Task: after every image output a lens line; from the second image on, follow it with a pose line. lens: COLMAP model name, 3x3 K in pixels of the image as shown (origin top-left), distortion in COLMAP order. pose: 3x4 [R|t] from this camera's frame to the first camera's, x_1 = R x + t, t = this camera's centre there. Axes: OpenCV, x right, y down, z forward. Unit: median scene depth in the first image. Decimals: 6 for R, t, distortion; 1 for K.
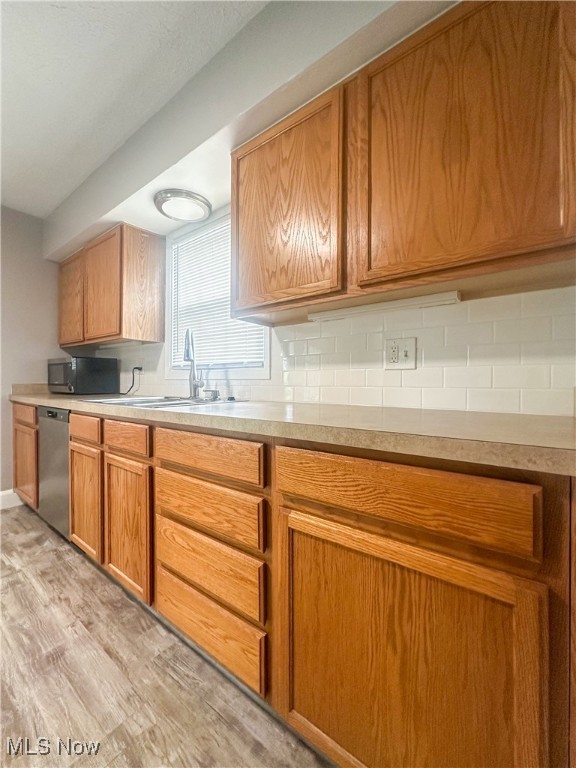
lens RADIAL K [[322.8, 0, 290.6], [0, 322.8, 385.9], [0, 0, 1]] dist [-0.005448, 0.000919]
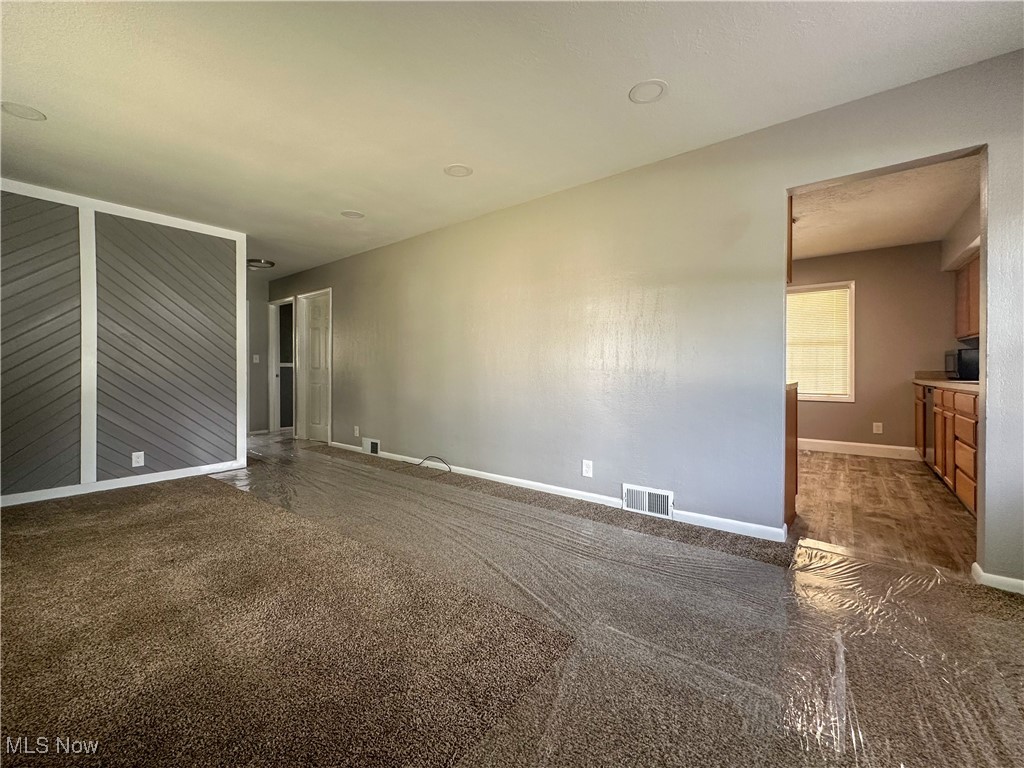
lens RADIAL K [[430.4, 0, 510.6], [0, 430.4, 373.7], [0, 0, 1]] dist [-0.005448, 0.000919]
pose [[0.004454, -0.001203, -0.999989, 1.871653], [-0.005162, 0.999986, -0.001226, 0.033086], [0.999977, 0.005167, 0.004448, -1.441474]]
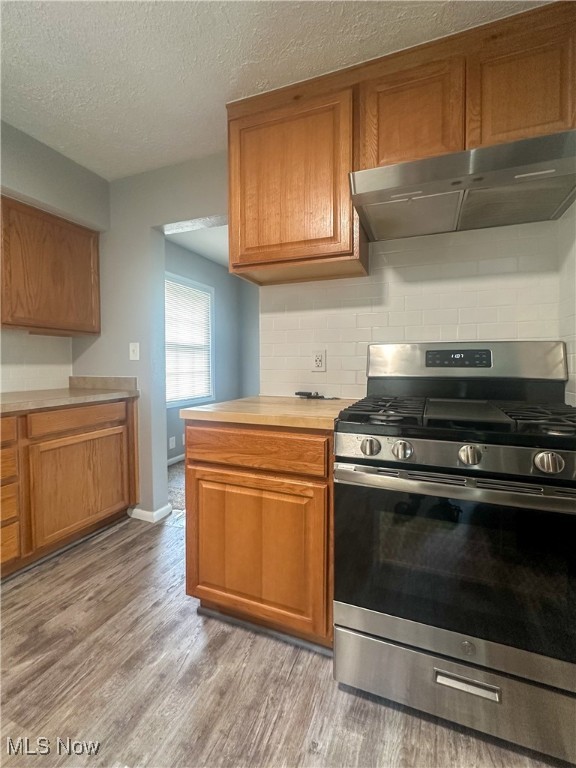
lens RADIAL K [[322.8, 0, 282.7], [0, 322.8, 372.0], [0, 0, 1]] dist [-0.005448, 0.000919]
pose [[-0.256378, -0.033109, 0.966009, -1.407154], [0.007977, 0.999307, 0.036368, -0.081192], [-0.966544, 0.017030, -0.255936, 0.007246]]
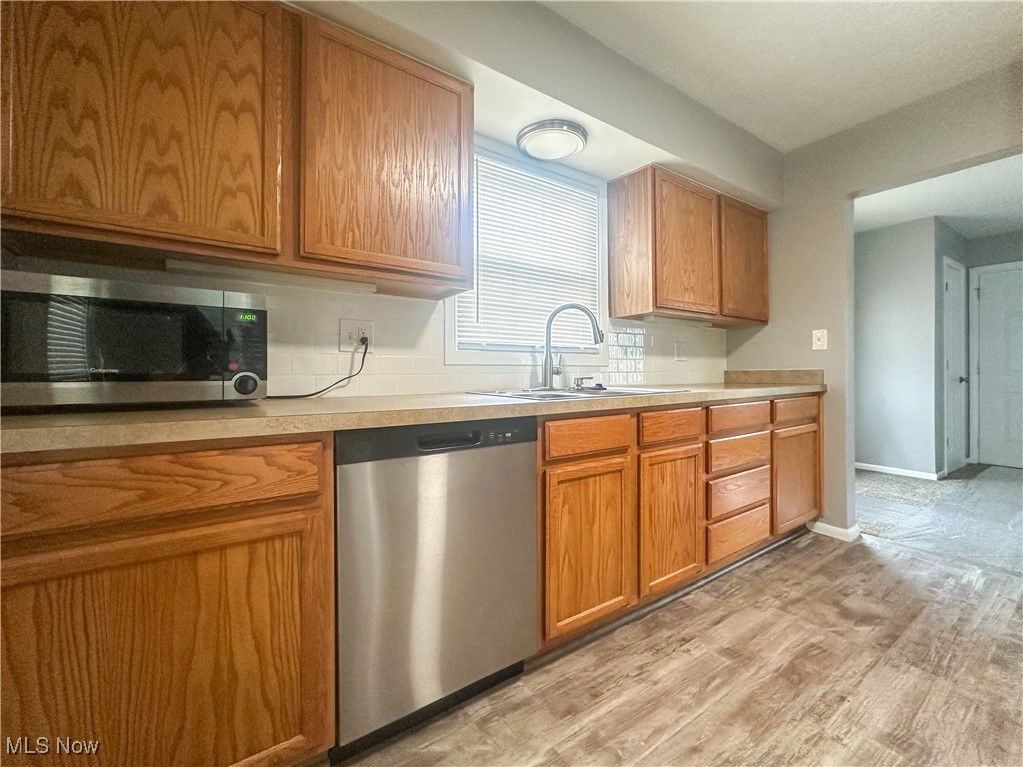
lens RADIAL K [[442.4, 0, 510.5], [0, 442.4, 383.5], [0, 0, 1]] dist [-0.002987, -0.000113]
pose [[0.280699, -0.023272, 0.959514, -1.885392], [0.015535, 0.999685, 0.019701, 0.002929], [-0.959670, 0.009376, 0.280972, 1.094837]]
